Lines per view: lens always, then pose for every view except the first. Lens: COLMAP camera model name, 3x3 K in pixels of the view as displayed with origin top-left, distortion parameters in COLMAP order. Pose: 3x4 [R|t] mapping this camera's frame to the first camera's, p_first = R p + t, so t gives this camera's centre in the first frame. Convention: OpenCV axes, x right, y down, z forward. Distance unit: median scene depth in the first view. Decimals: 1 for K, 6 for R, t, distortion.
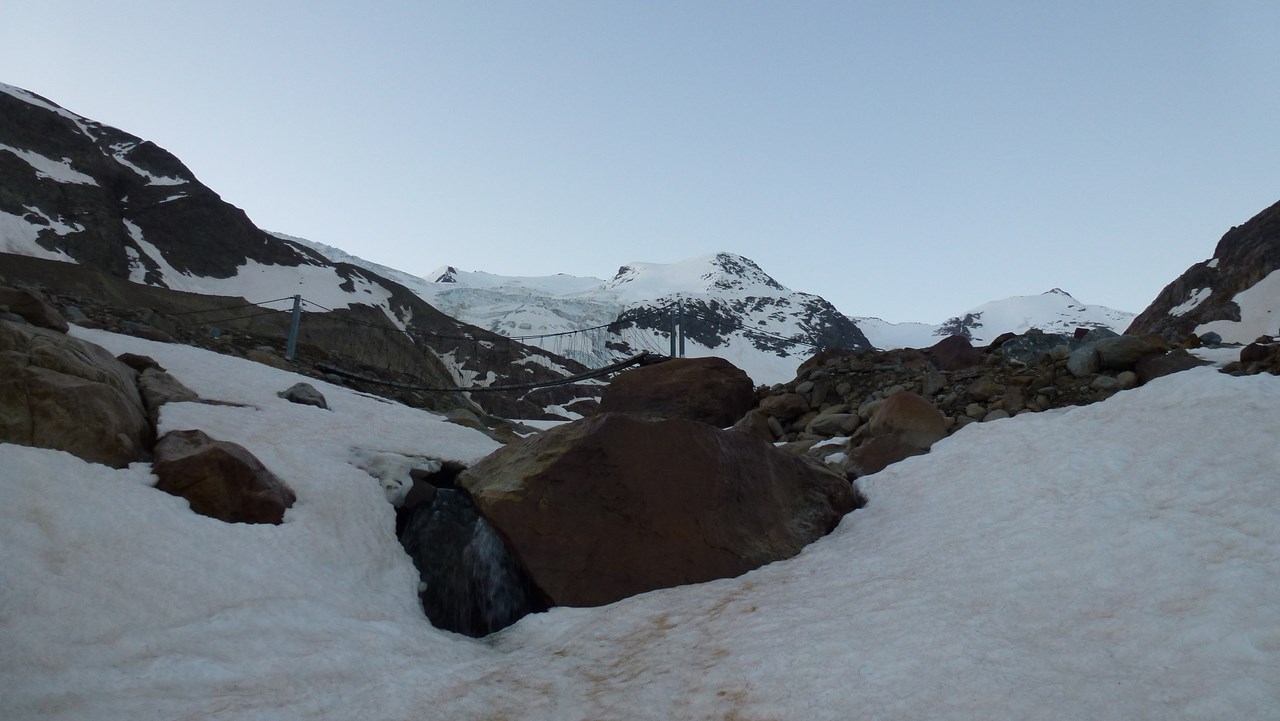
lens RADIAL K [[959.7, 0, 637.4], [0, 959.7, 361.8], [0, 0, 1]] dist [-0.009079, 0.010679]
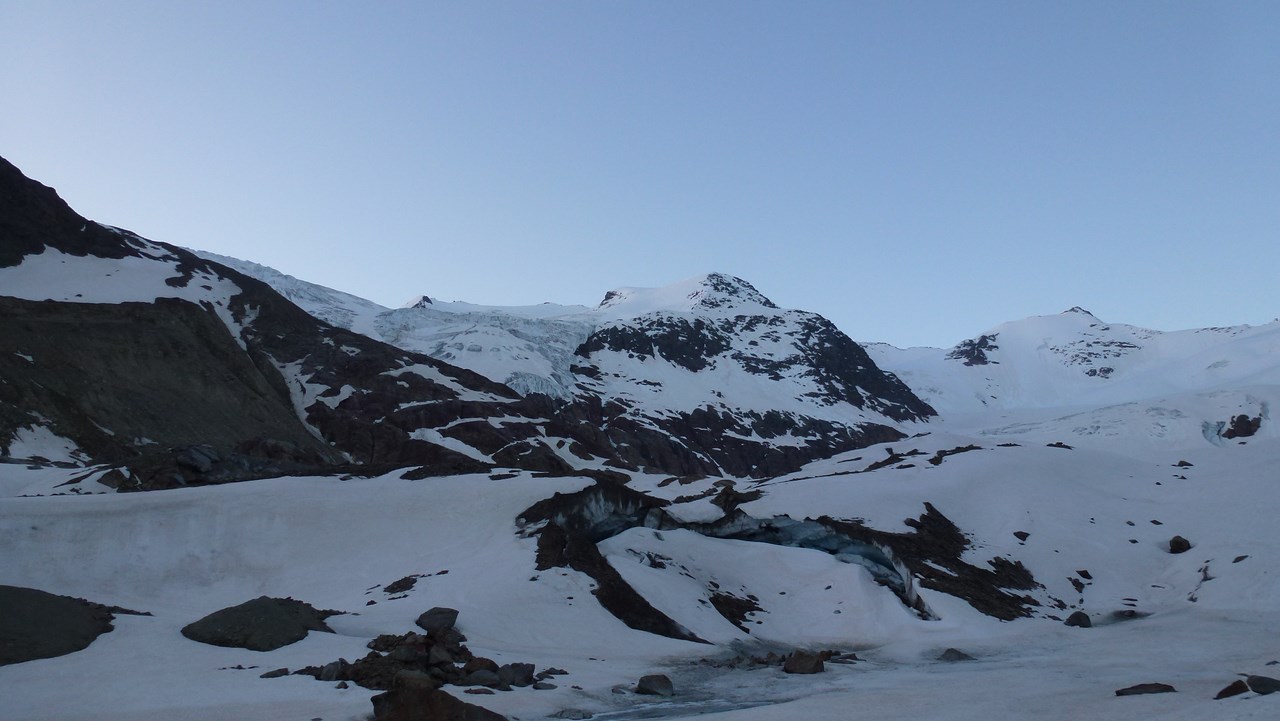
lens RADIAL K [[959.7, 0, 641.1], [0, 959.7, 361.8], [0, 0, 1]] dist [-0.009079, 0.010679]
pose [[0.999778, -0.019616, -0.007699, 0.036053], [0.019287, 0.998987, -0.040657, 0.012116], [0.008489, 0.040499, 0.999144, 0.121741]]
